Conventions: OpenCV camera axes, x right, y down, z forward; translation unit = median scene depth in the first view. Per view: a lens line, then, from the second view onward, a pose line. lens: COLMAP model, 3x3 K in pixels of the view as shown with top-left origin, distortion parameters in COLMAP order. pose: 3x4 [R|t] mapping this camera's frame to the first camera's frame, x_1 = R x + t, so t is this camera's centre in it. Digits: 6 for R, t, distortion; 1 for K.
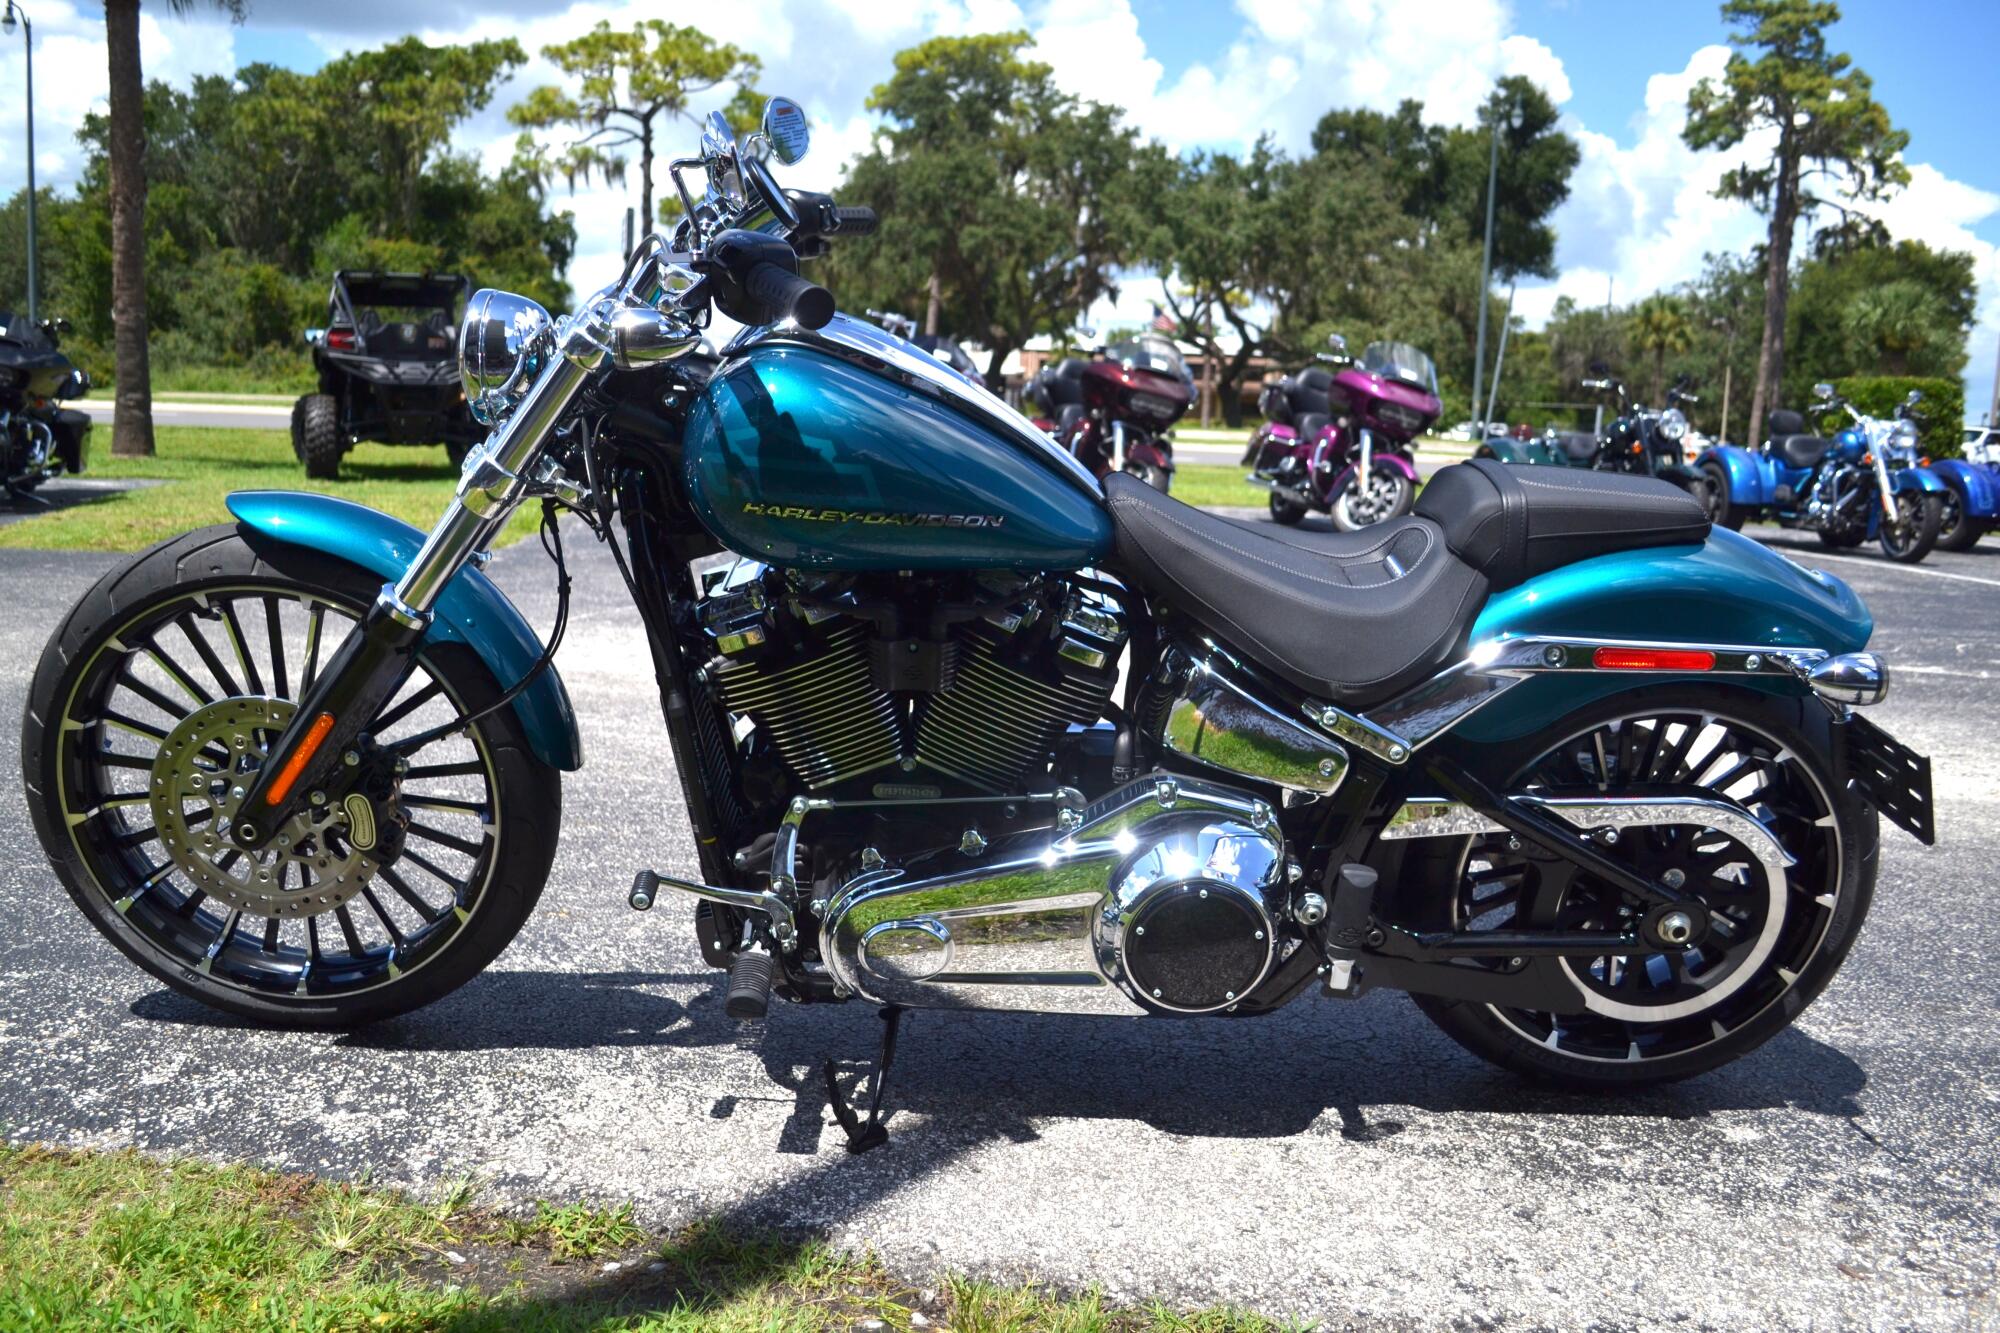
lens RADIAL K [[1772.1, 0, 969.5], [0, 1772.1, 668.0], [0, 0, 1]] dist [-0.069678, 0.005720]
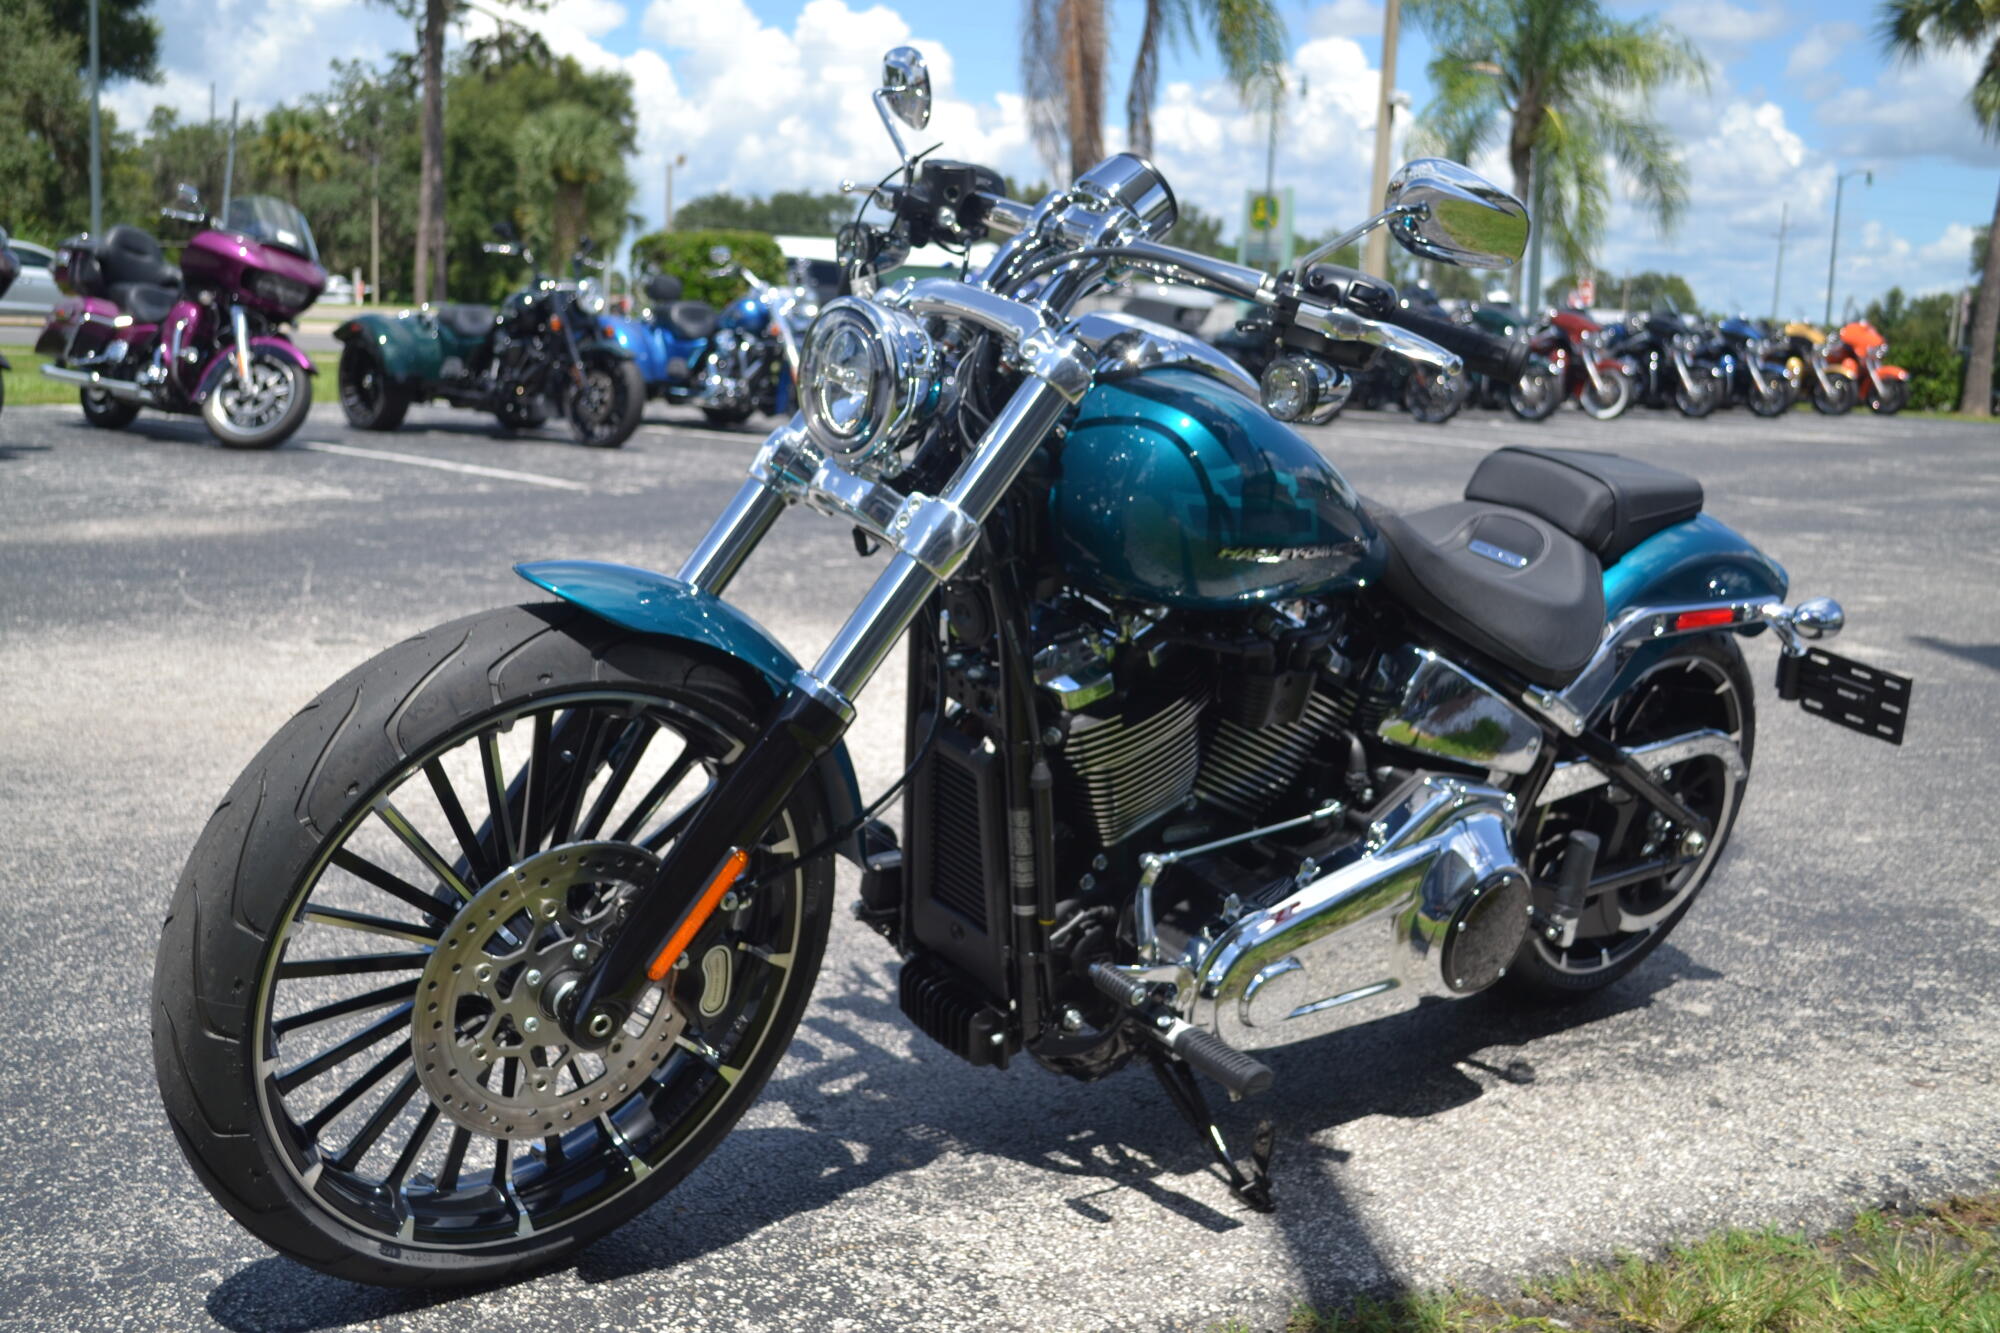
lens RADIAL K [[2192.5, 0, 987.9], [0, 2192.5, 646.9], [0, 0, 1]] dist [-0.047697, 0.000000]
pose [[0.767079, -0.104905, 0.632918, -0.505817], [0.081725, 0.994481, 0.065785, -0.066965], [-0.636326, 0.001263, 0.771419, 0.105547]]
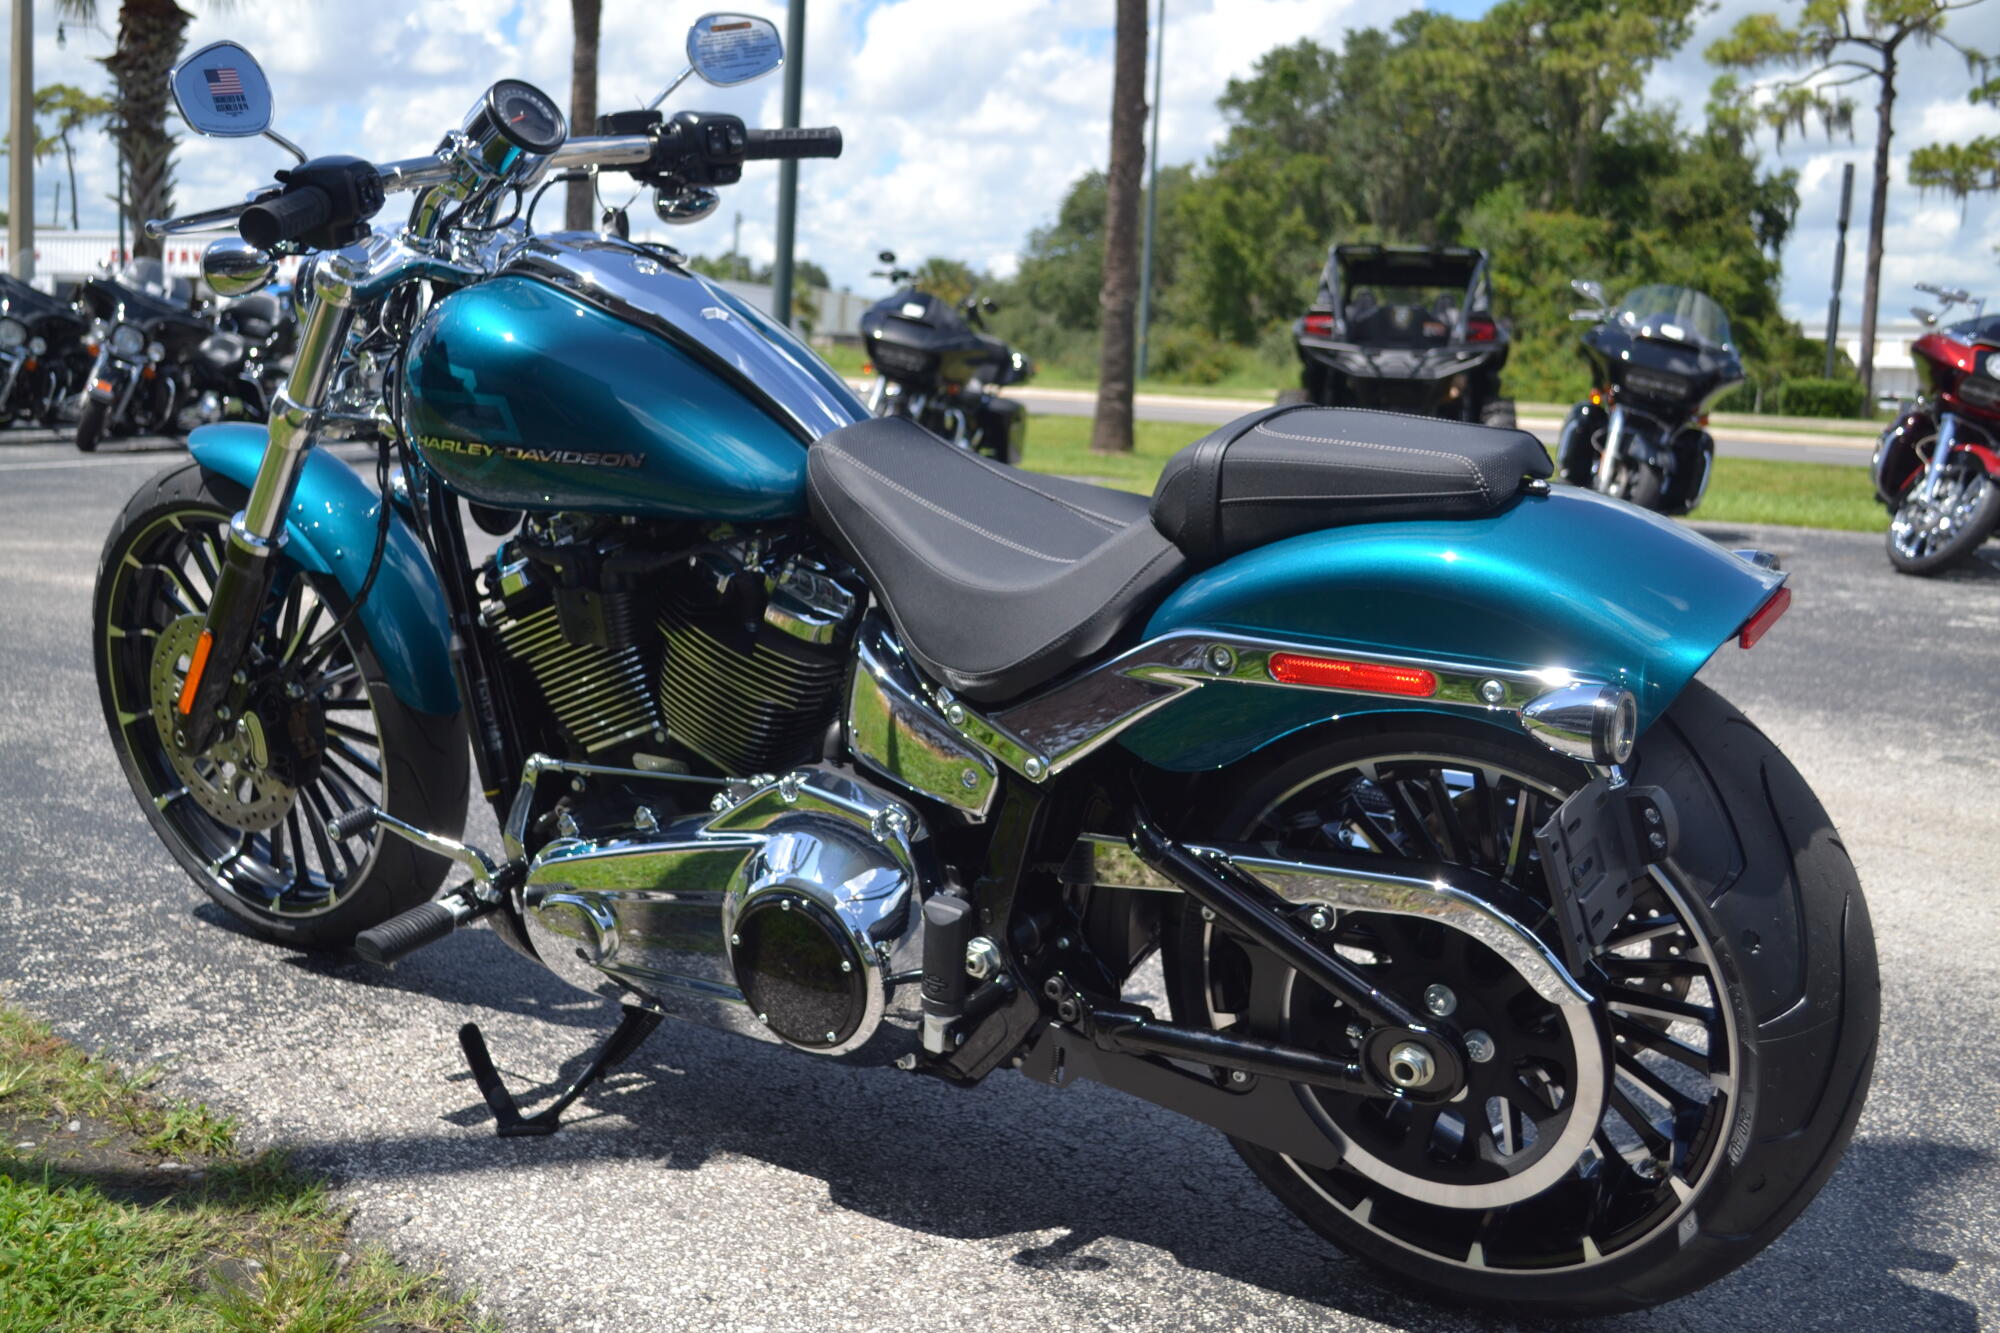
lens RADIAL K [[2192.5, 0, 992.5], [0, 2192.5, 668.7], [0, 0, 1]] dist [-0.047697, 0.000000]
pose [[0.826540, 0.077525, -0.557514, 0.434477], [-0.096560, 0.995316, -0.004752, 0.005871], [0.554534, 0.057762, 0.830154, 0.098714]]
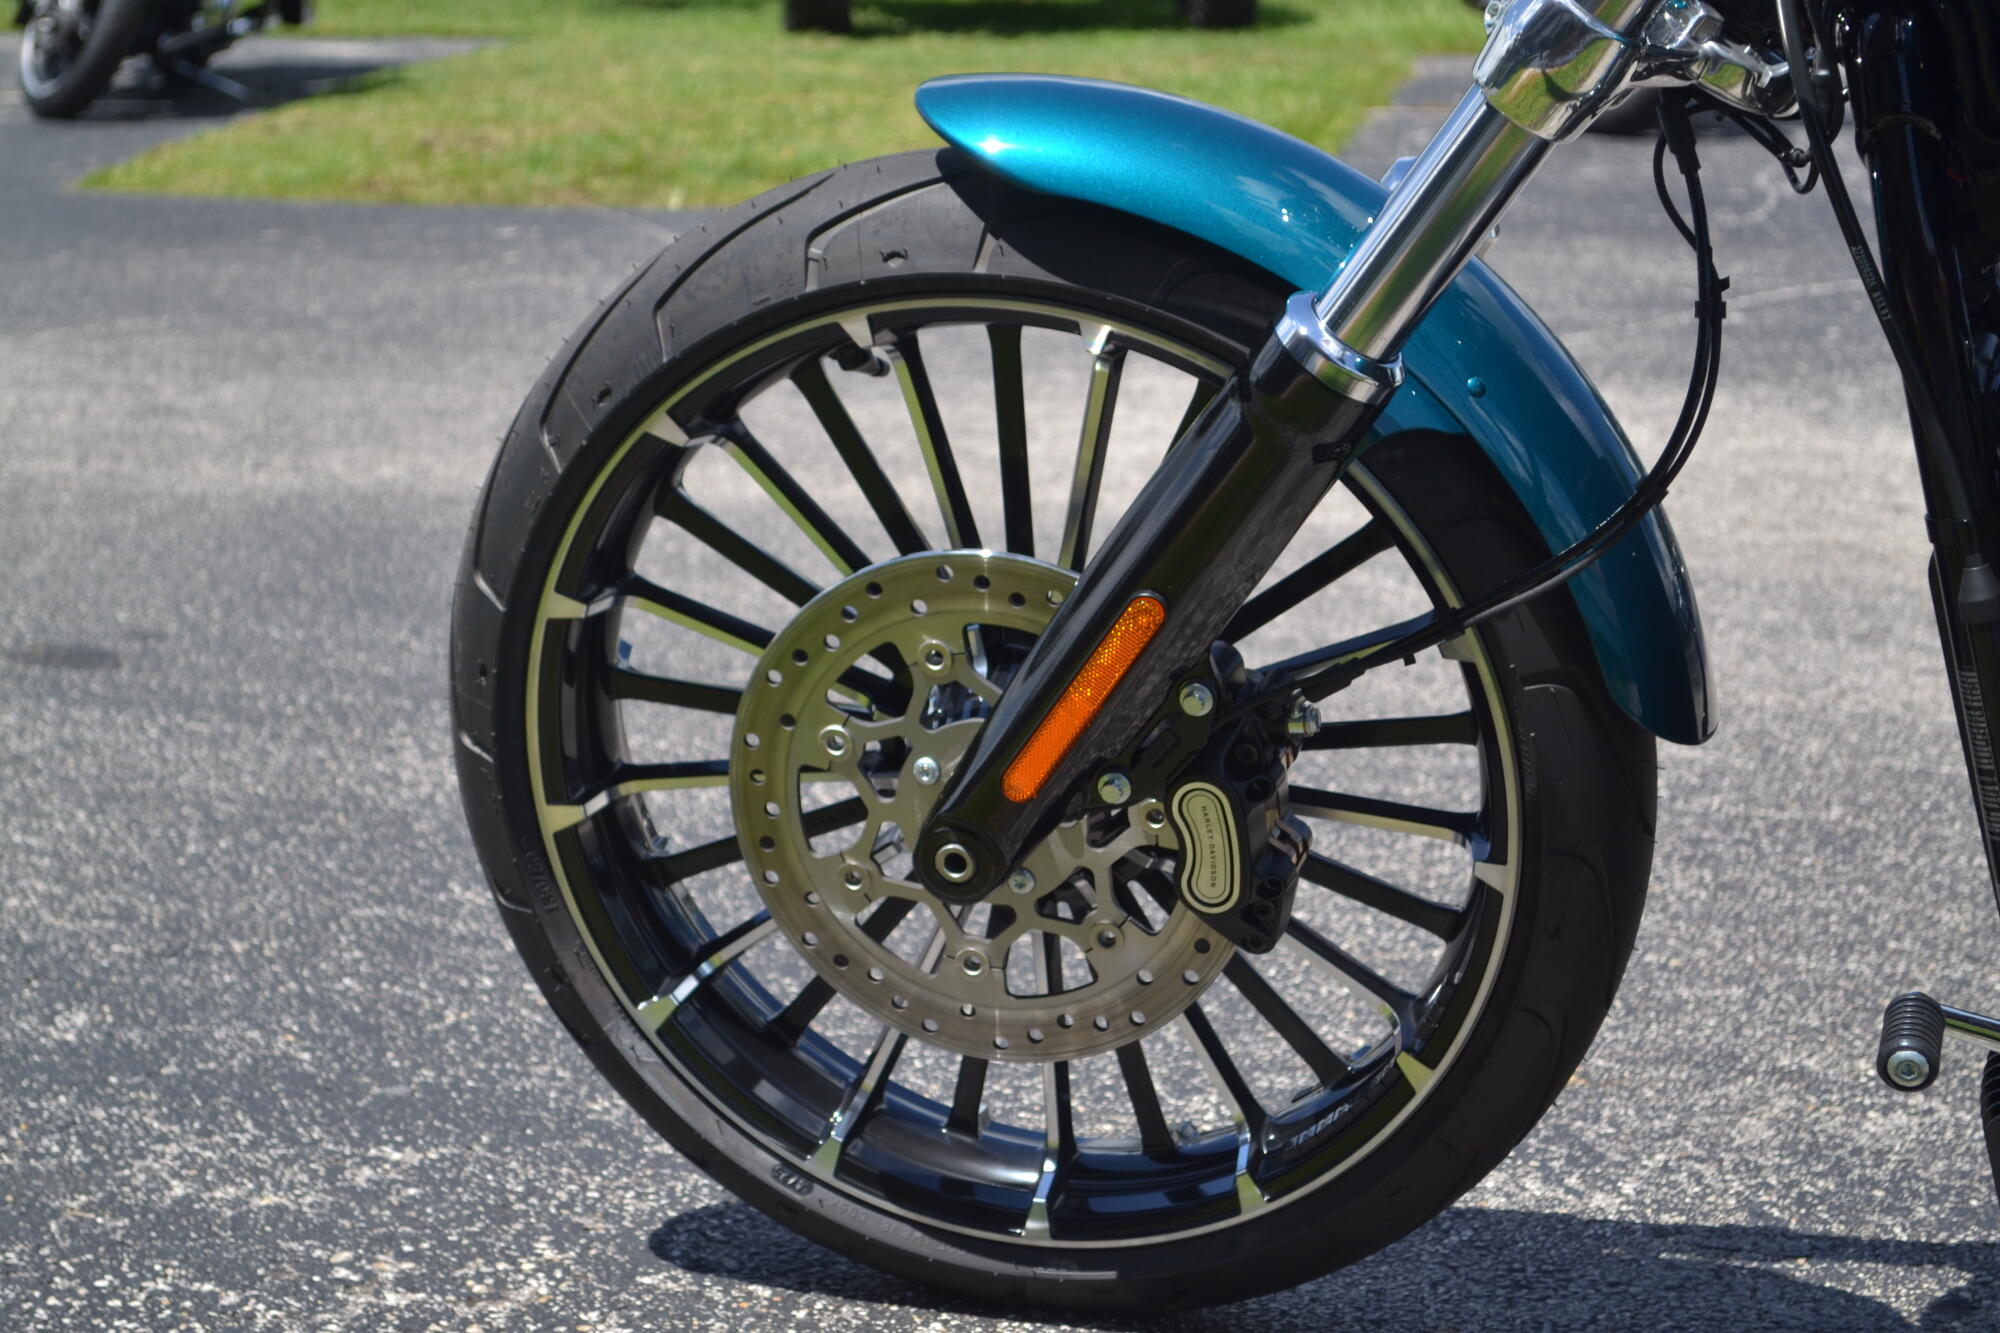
lens RADIAL K [[4253.6, 0, 946.4], [0, 4253.6, 661.8], [0, 0, 1]] dist [0.045015, 0.000000]
pose [[0.952770, 0.027112, -0.302480, -0.055357], [-0.013908, 0.998857, 0.045722, -0.002820], [0.303374, -0.039355, 0.952059, -0.006792]]
